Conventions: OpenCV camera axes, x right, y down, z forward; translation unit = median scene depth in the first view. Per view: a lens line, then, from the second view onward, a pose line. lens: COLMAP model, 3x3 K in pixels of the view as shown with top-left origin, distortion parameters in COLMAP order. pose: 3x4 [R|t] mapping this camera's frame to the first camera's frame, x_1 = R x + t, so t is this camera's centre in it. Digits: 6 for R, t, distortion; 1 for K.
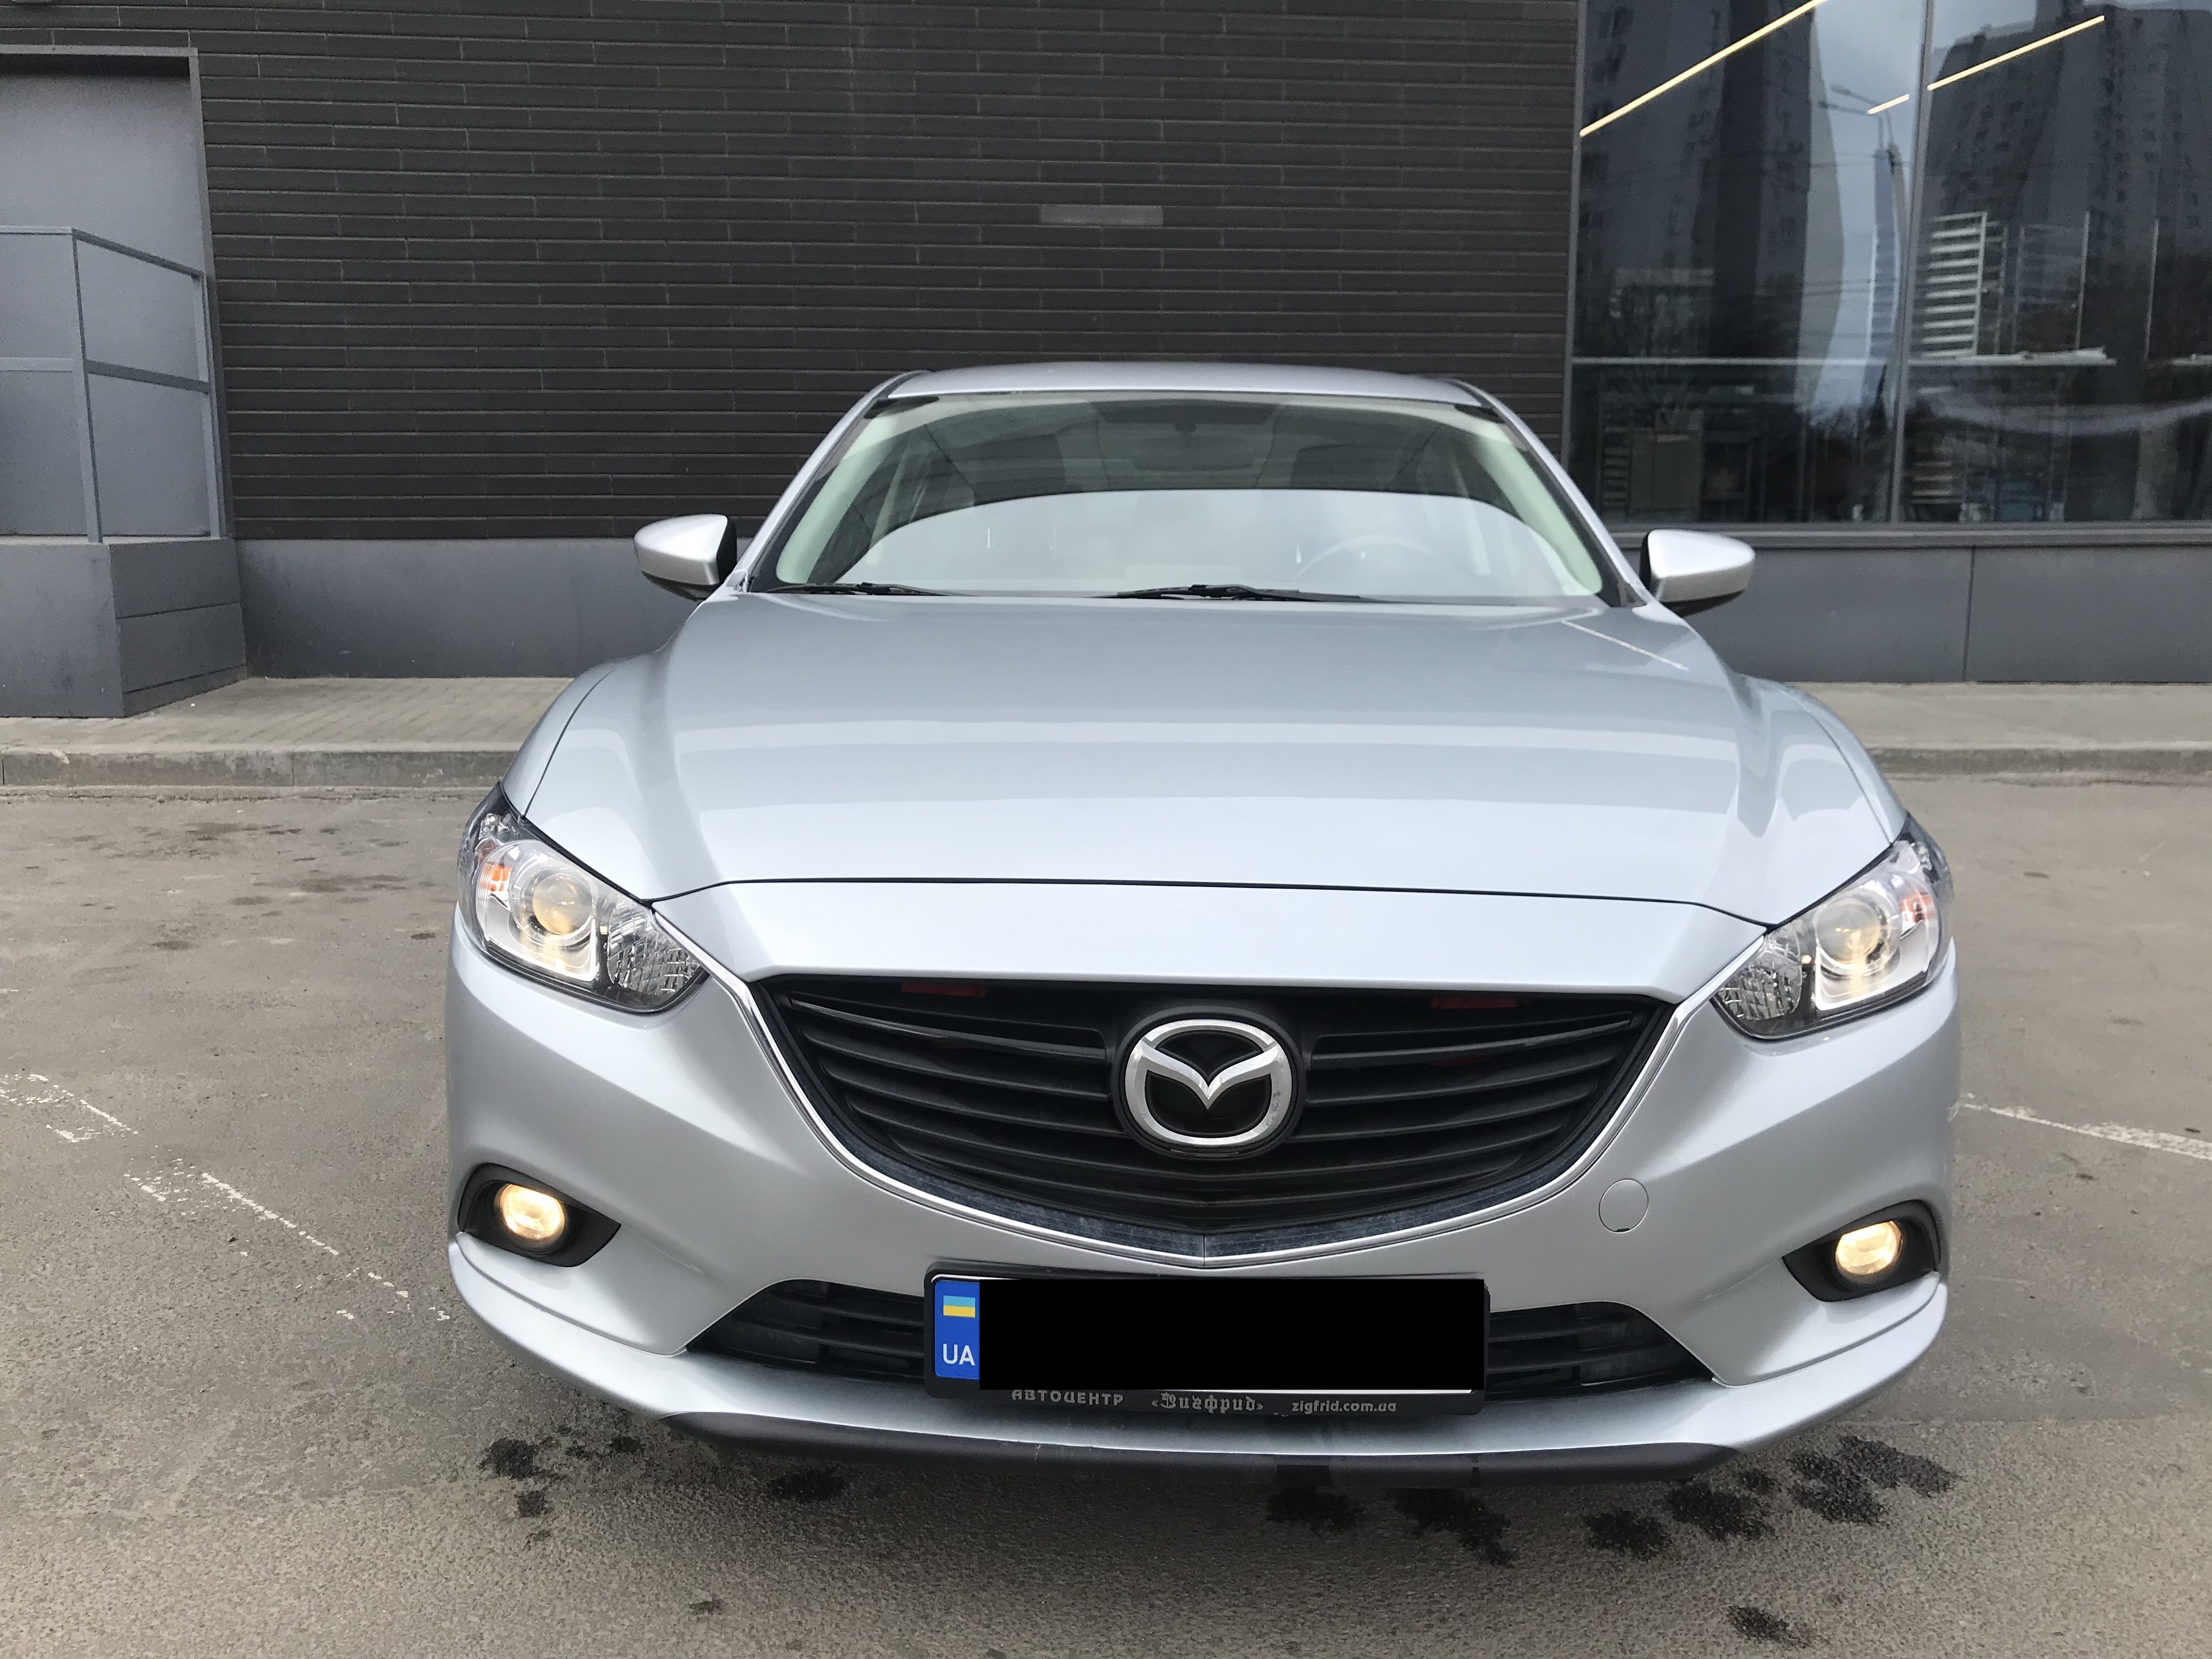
lens RADIAL K [[1839.0, 0, 1099.3], [0, 1839.0, 850.0], [0, 0, 1]] dist [0.019898, -0.009926]
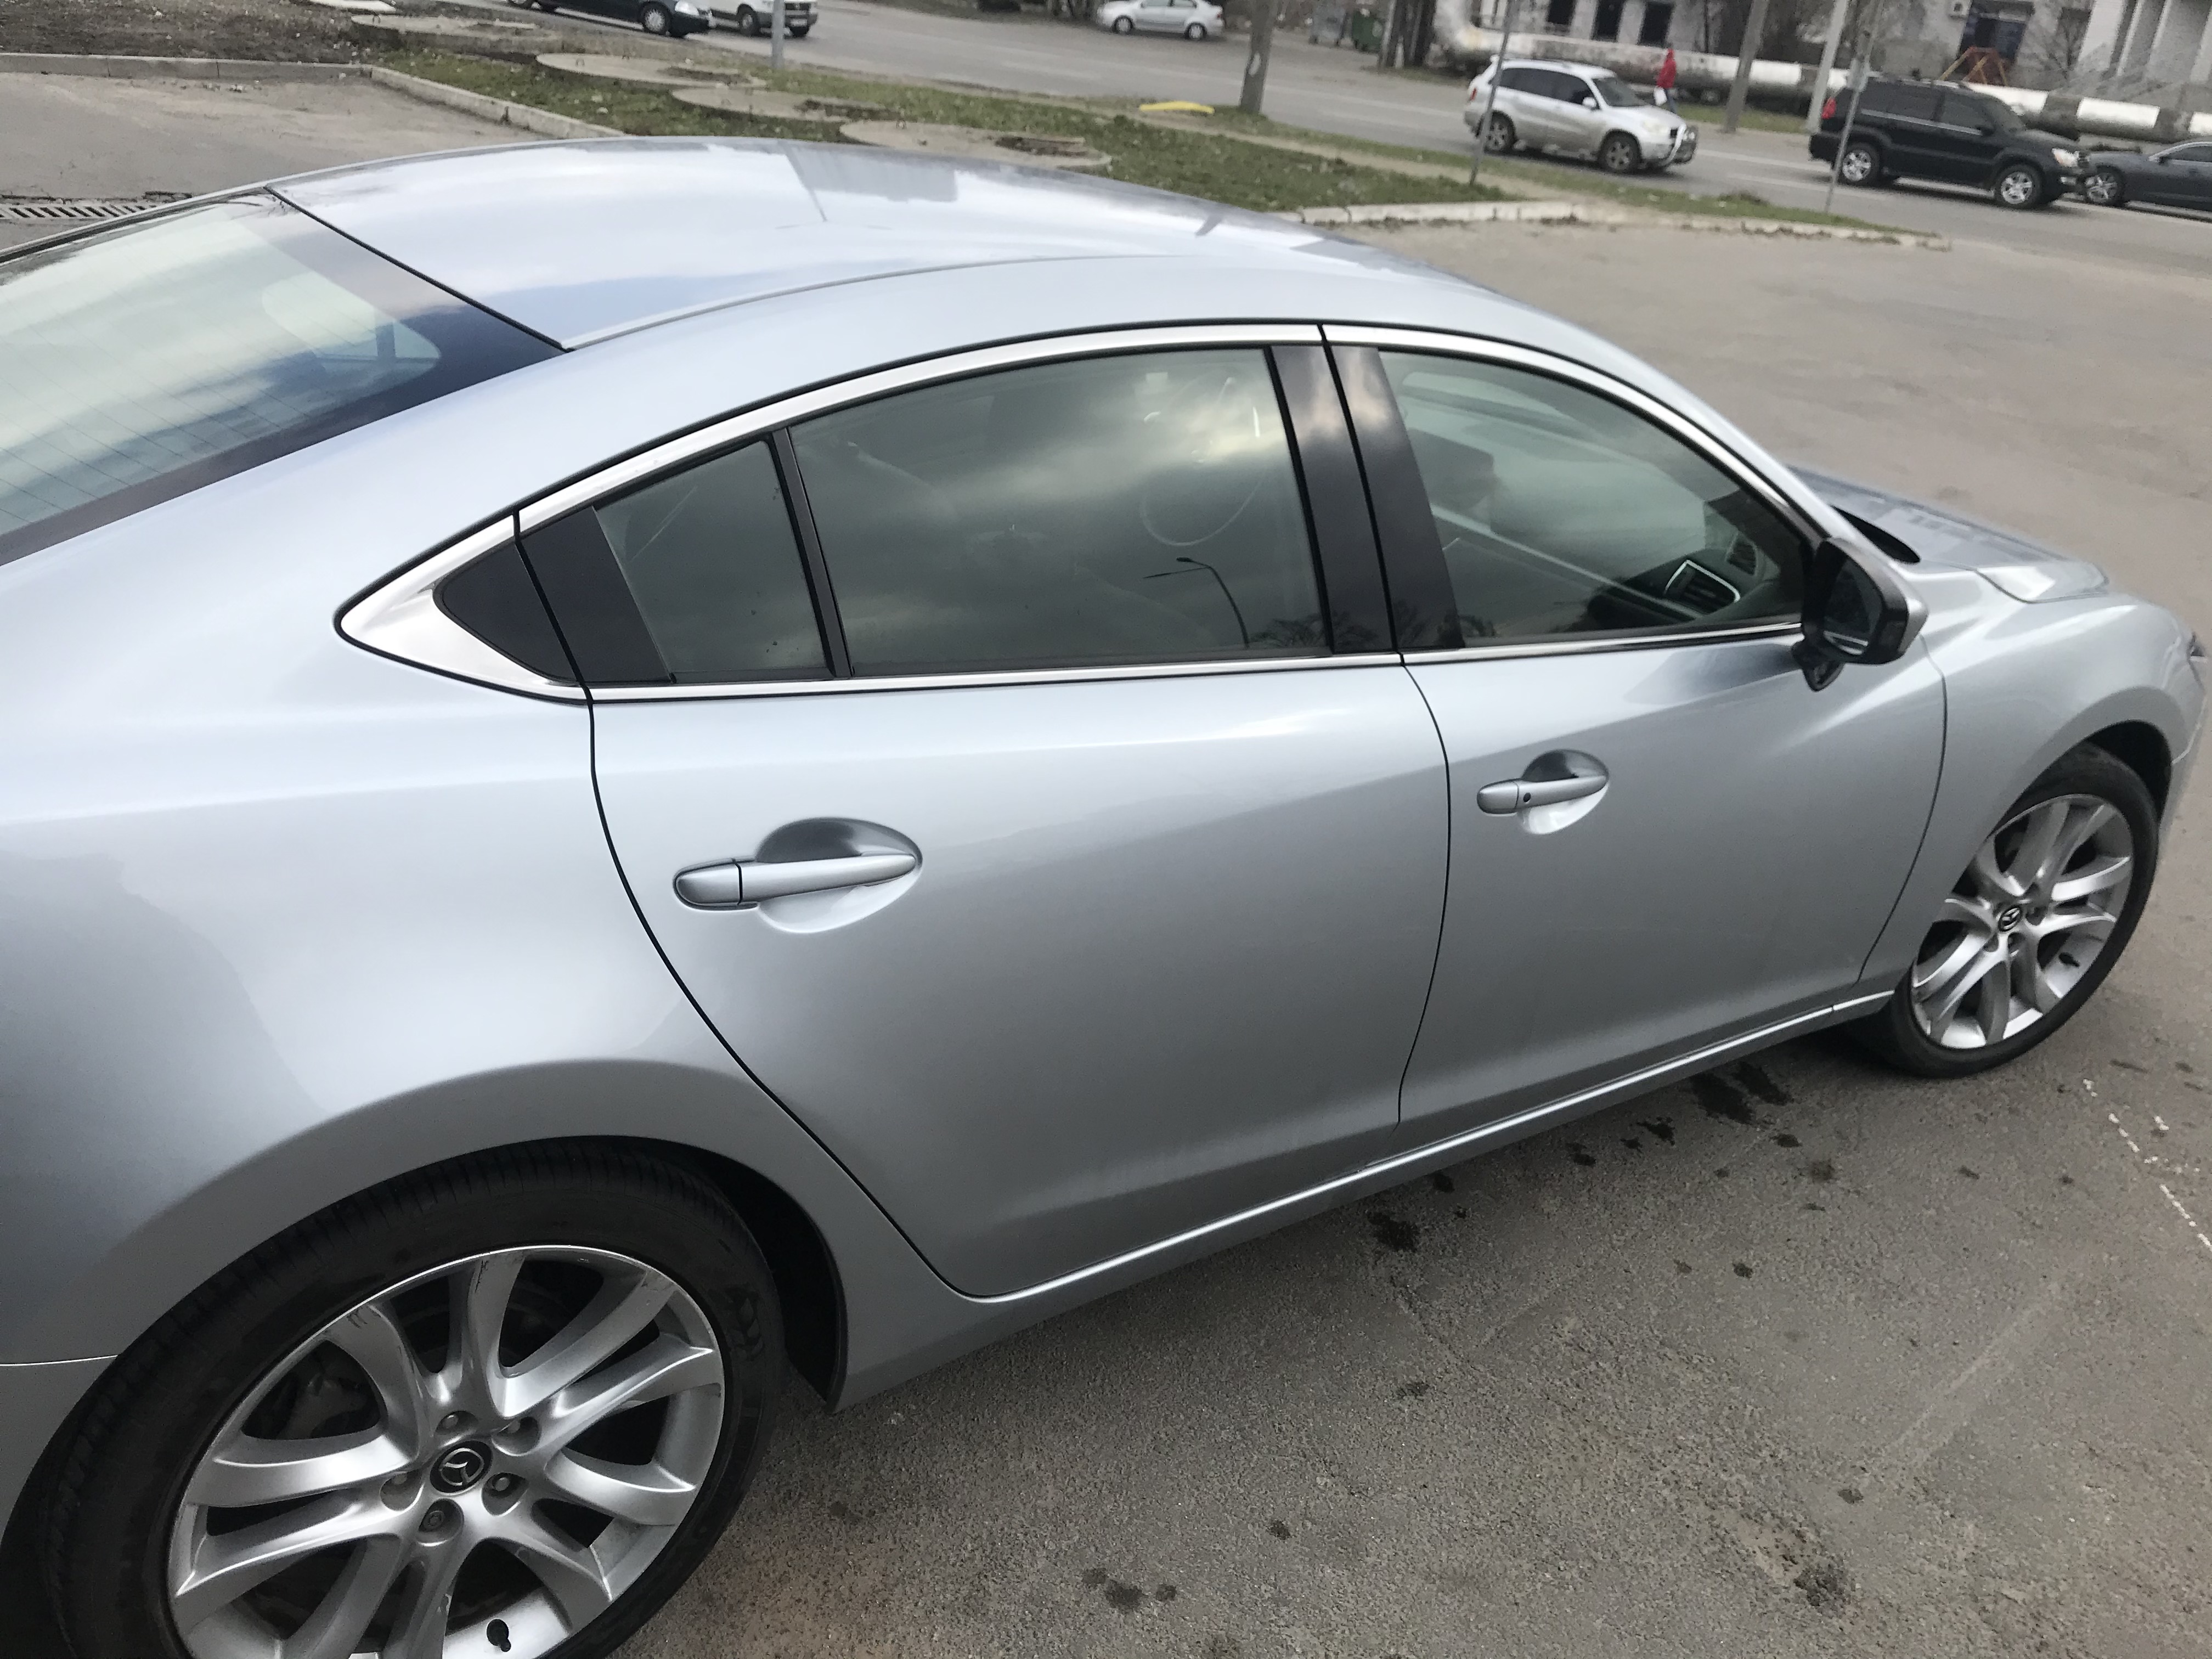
lens RADIAL K [[1839.0, 0, 1090.7], [0, 1839.0, 825.6], [0, 0, 1]] dist [0.019898, -0.009926]
pose [[-0.599591, -0.398509, 0.694033, -0.806668], [0.042642, 0.850069, 0.524943, -0.671230], [-0.799170, 0.344346, -0.492700, 2.258271]]
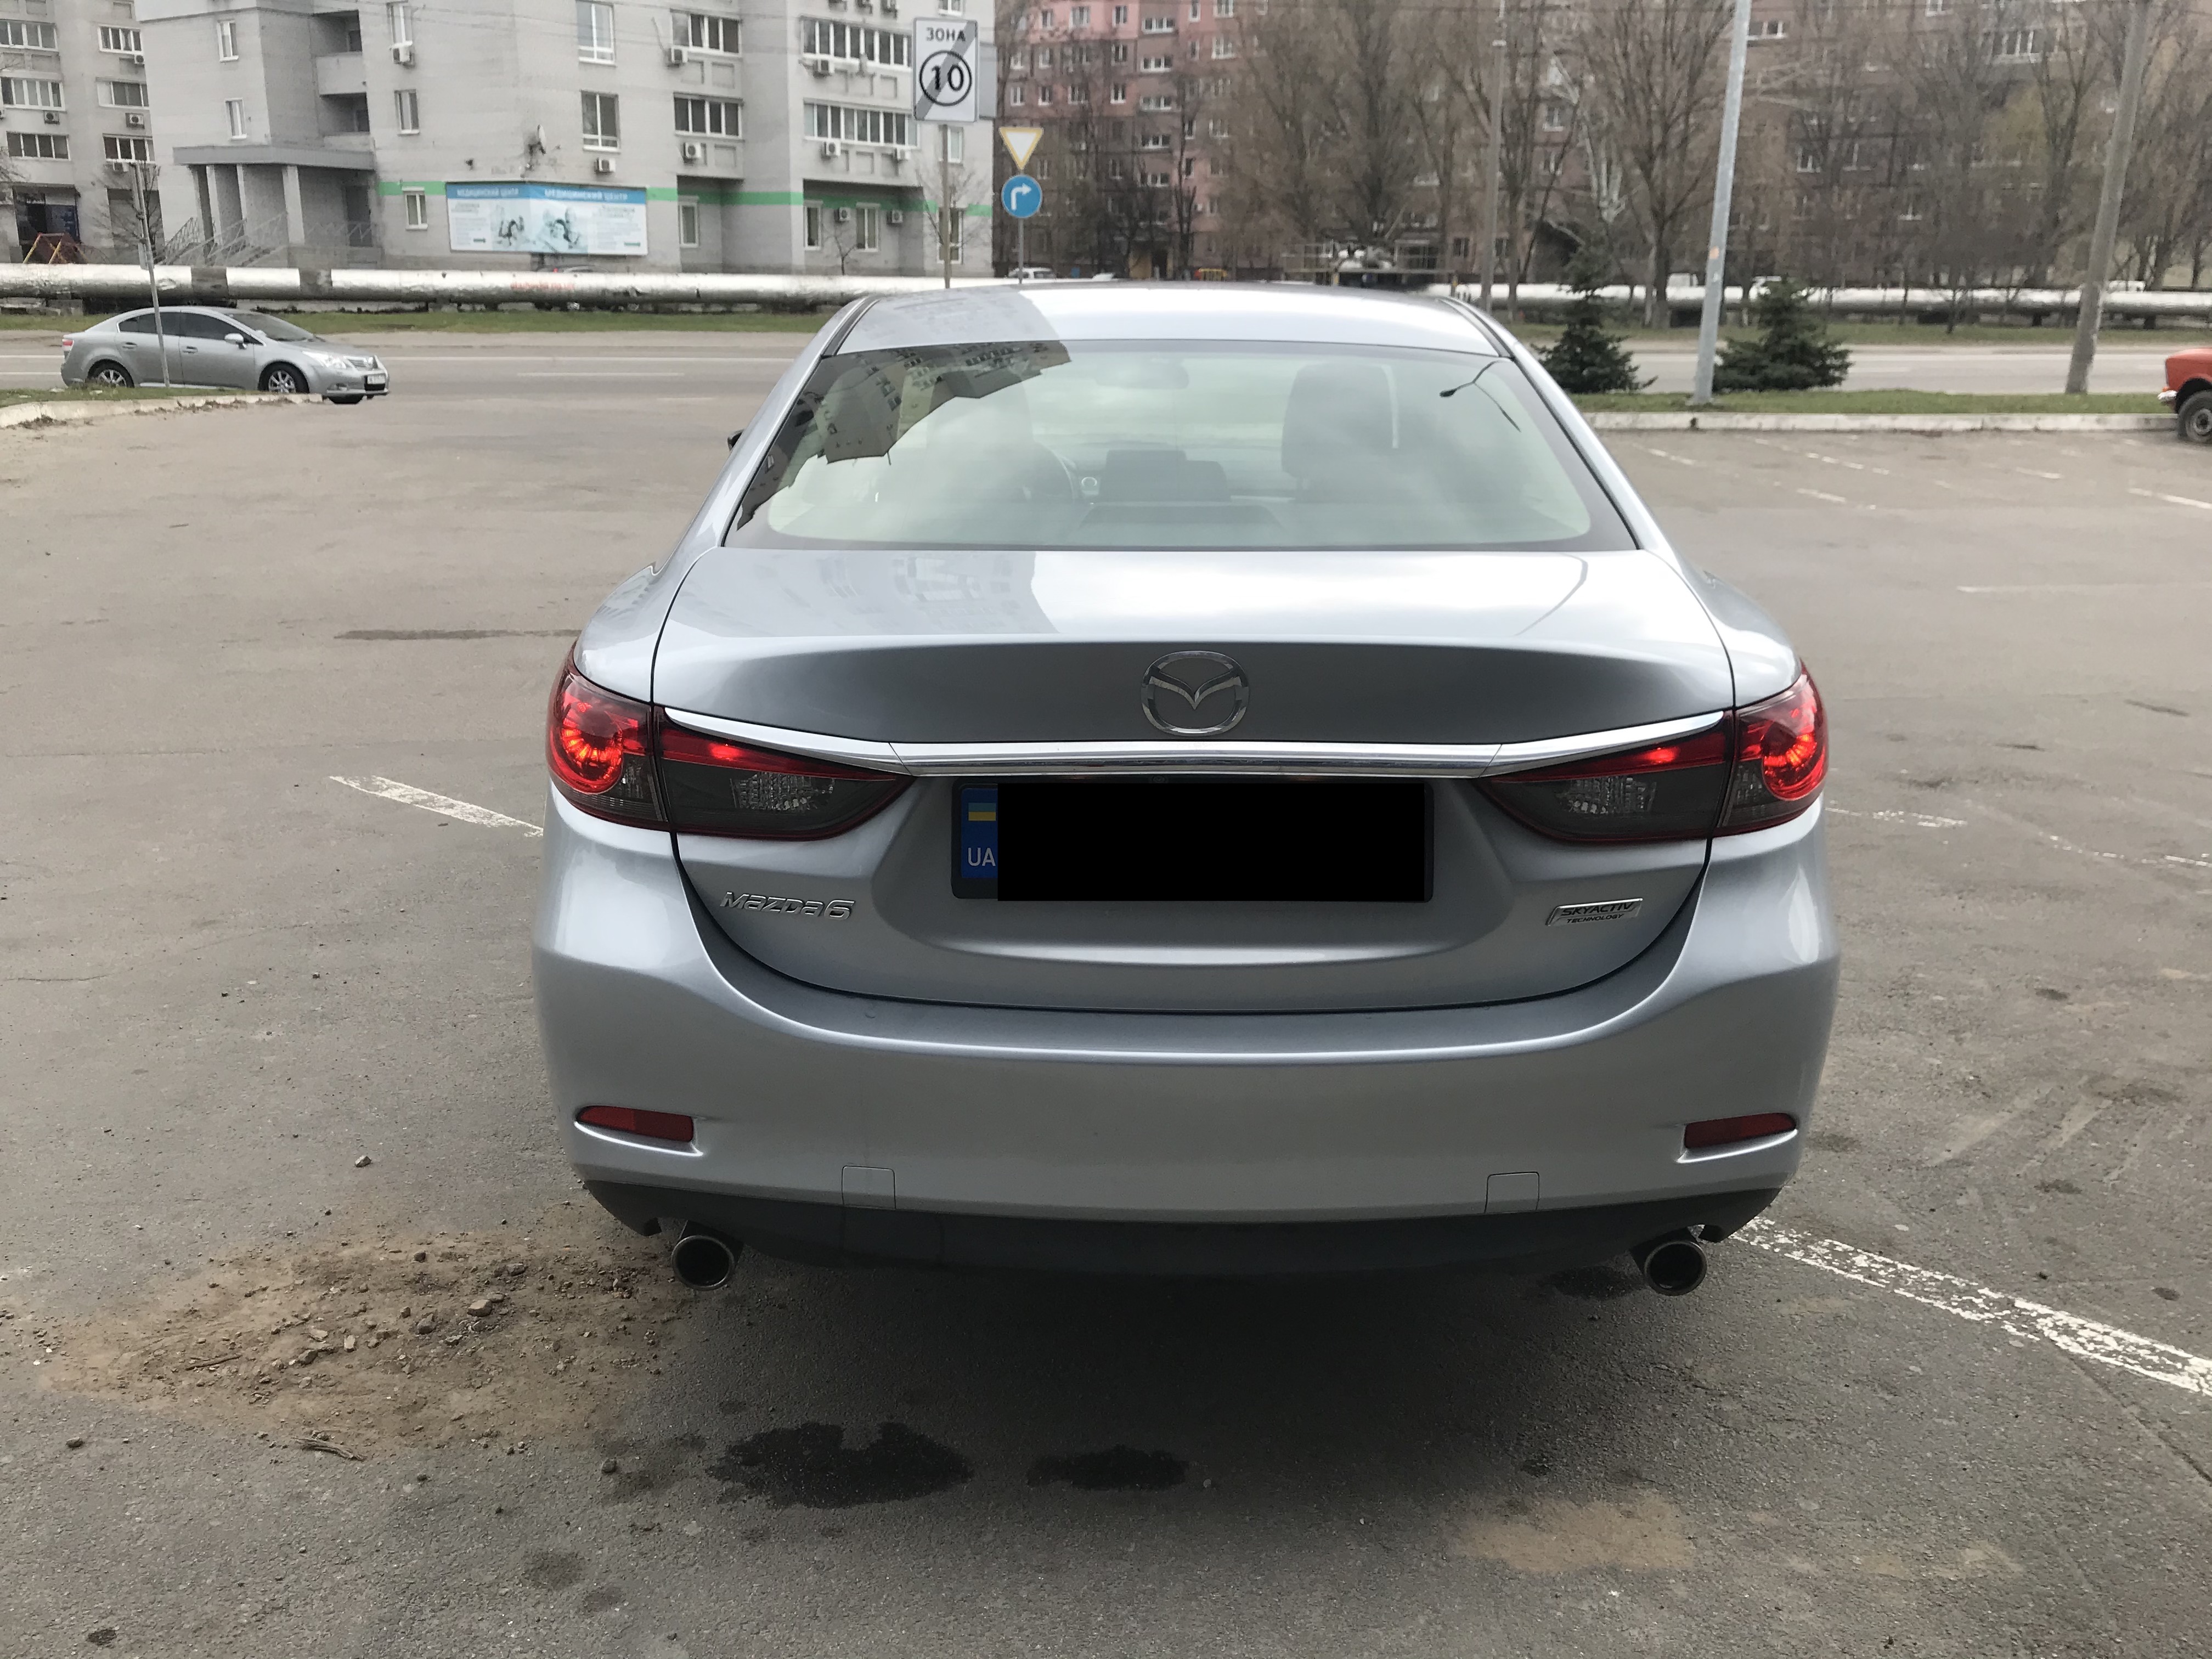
lens RADIAL K [[1839.0, 0, 1104.9], [0, 1839.0, 833.8], [0, 0, 1]] dist [0.019898, -0.009926]
pose [[-0.999568, -0.012358, -0.026684, 0.153953], [-0.023334, 0.885535, 0.463985, -0.744354], [0.017896, 0.464407, -0.885441, 3.223036]]
